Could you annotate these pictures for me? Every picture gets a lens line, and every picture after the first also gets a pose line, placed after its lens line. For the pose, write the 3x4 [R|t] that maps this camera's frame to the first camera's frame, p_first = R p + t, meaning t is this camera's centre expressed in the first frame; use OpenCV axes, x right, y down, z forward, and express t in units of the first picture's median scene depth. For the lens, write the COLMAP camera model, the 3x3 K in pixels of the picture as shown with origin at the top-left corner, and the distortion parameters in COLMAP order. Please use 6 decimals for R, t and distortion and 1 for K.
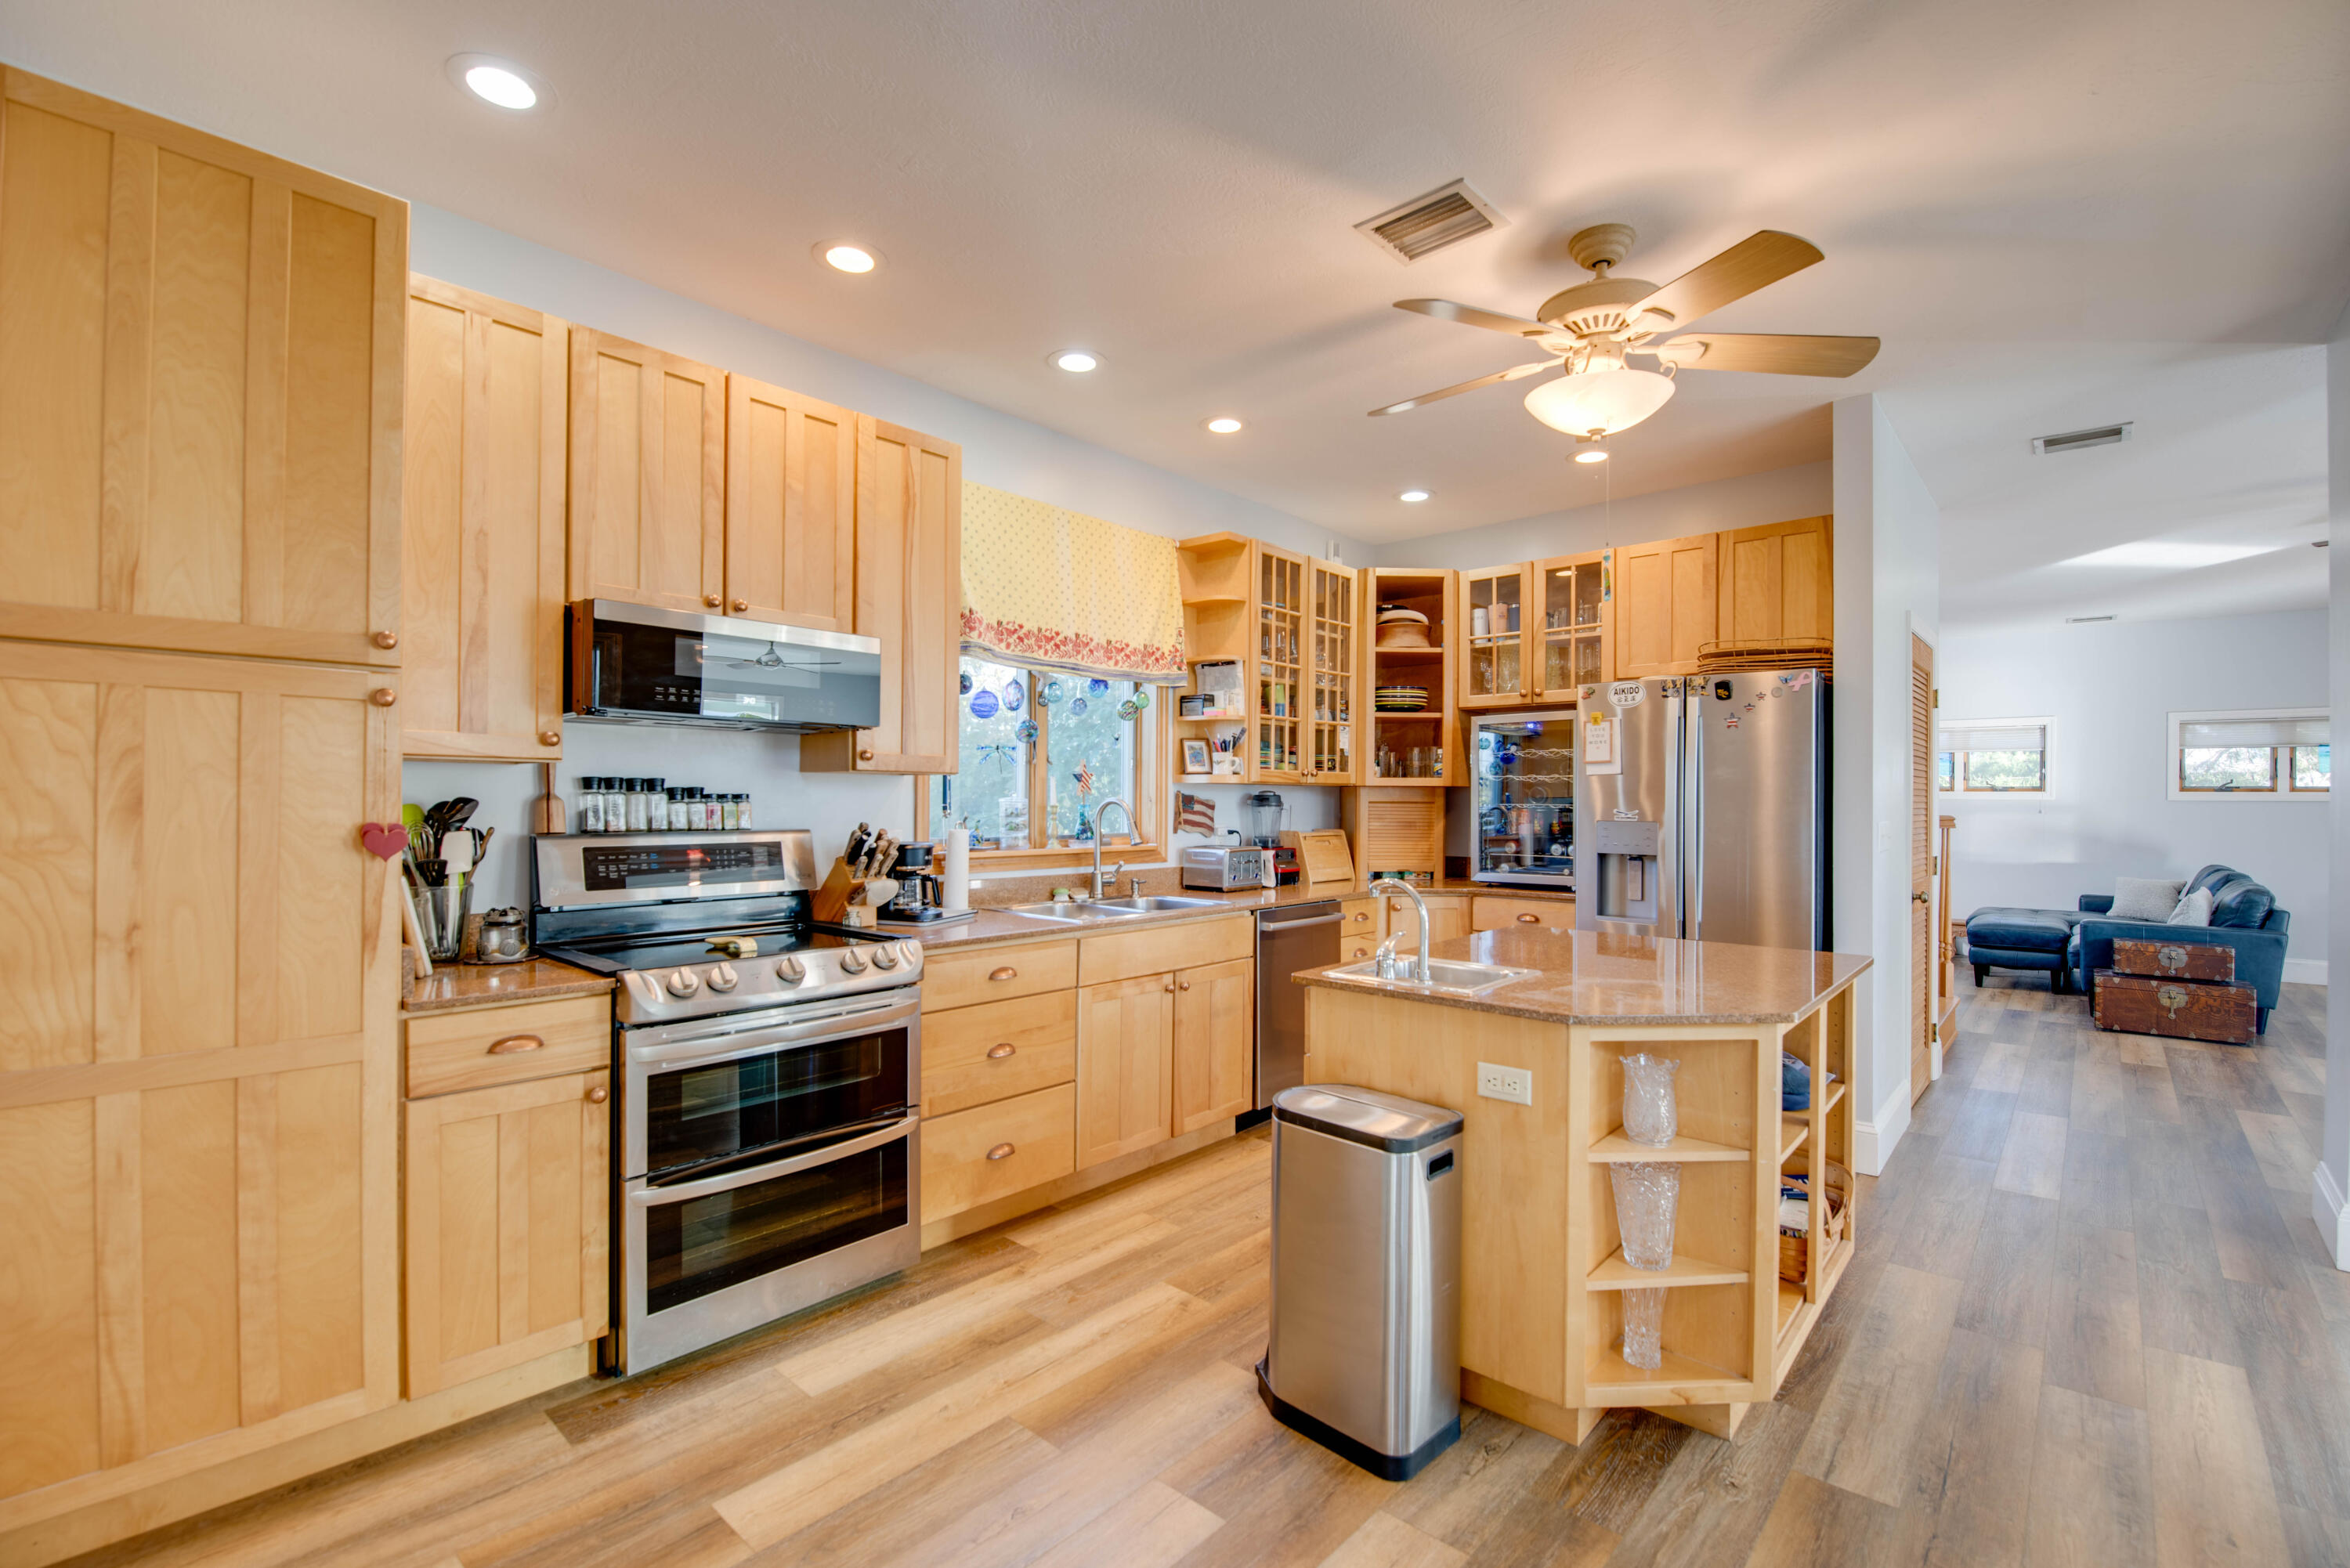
lens RADIAL K [[1028.8, 0, 1170.8], [0, 1028.8, 797.2], [0, 0, 1]] dist [-0.019498, -0.000339]
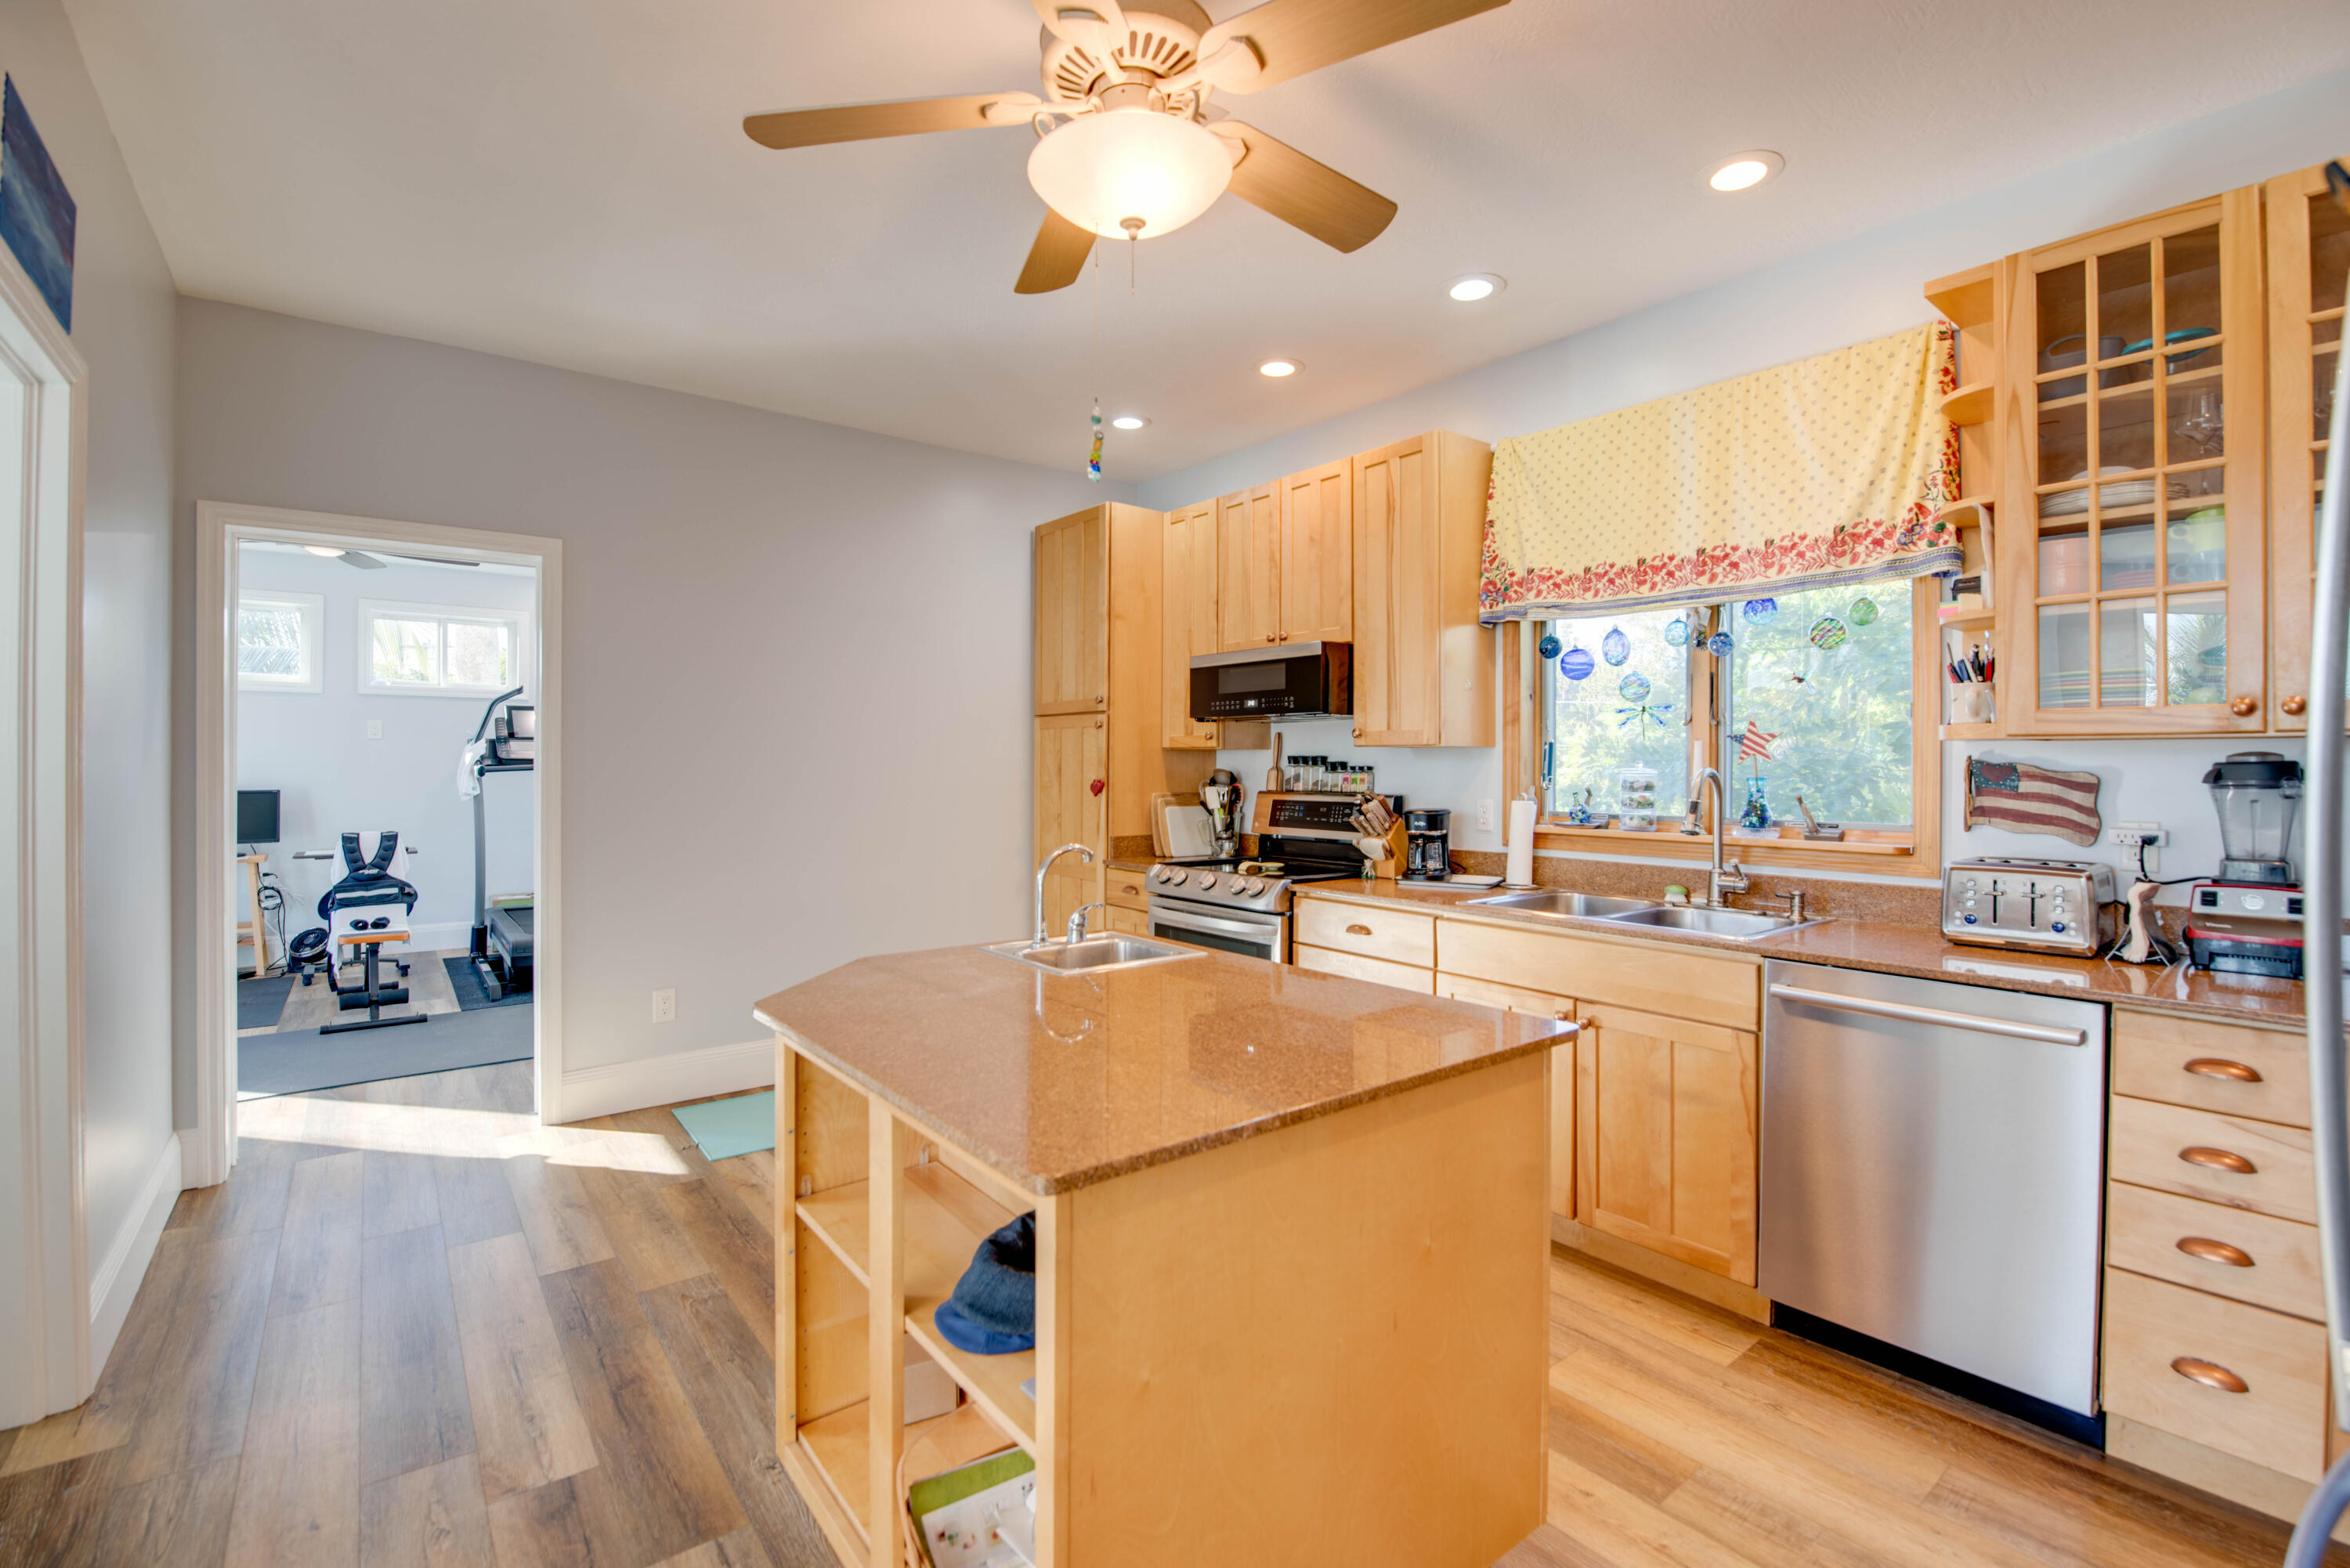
lens RADIAL K [[1028.8, 0, 1169.7], [0, 1028.8, 766.3], [0, 0, 1]] dist [-0.019498, -0.000339]
pose [[-0.162087, -0.010426, -0.986721, 0.769422], [-0.007035, 0.999931, -0.009410, 0.009270], [0.986751, 0.005416, -0.162150, 0.808026]]
